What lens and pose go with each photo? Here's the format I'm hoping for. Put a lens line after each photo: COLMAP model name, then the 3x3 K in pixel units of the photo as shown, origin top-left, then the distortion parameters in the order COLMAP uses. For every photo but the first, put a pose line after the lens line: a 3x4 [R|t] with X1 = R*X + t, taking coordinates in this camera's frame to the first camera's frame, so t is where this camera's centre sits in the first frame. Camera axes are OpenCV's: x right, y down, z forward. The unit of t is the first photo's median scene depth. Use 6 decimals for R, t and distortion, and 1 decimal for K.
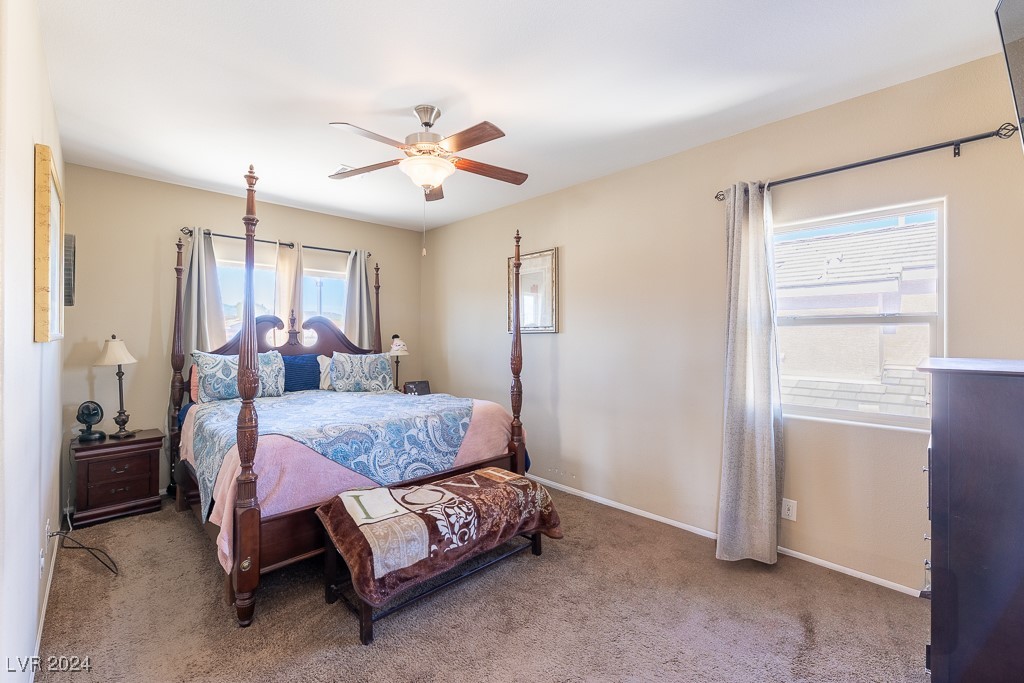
lens RADIAL K [[421.4, 0, 509.9], [0, 421.4, 335.9], [0, 0, 1]] dist [0.003413, 0.000123]
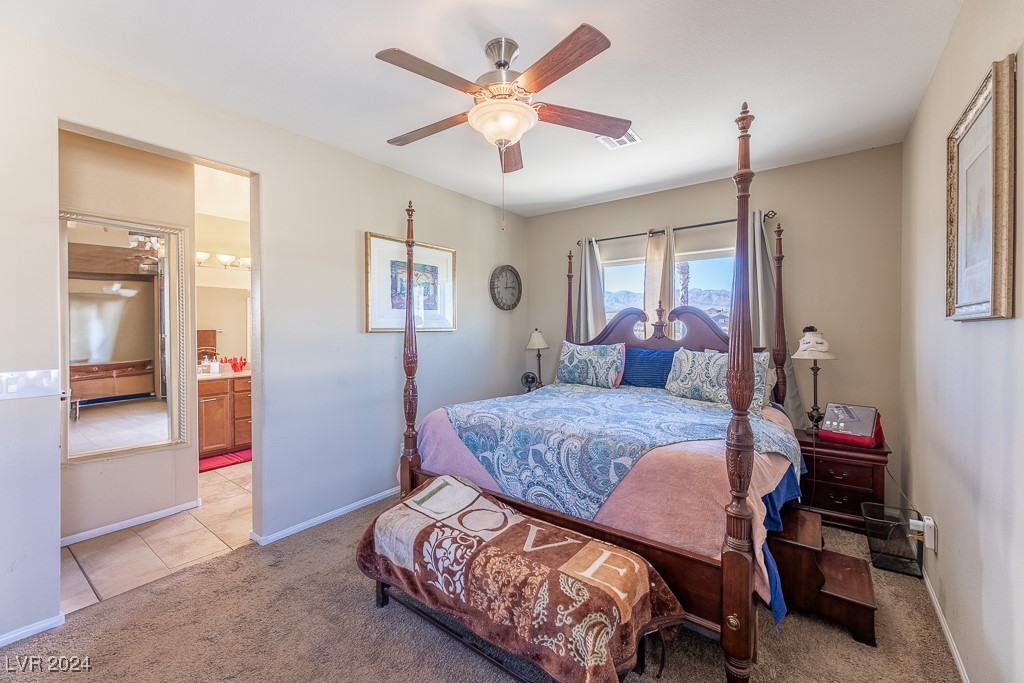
lens RADIAL K [[421.4, 0, 509.2], [0, 421.4, 334.5], [0, 0, 1]] dist [0.003413, 0.000123]
pose [[0.138645, 0.012553, -0.990263, 0.552129], [0.001345, 0.999916, 0.012864, 0.000993], [0.990341, -0.003115, 0.138617, 0.820204]]
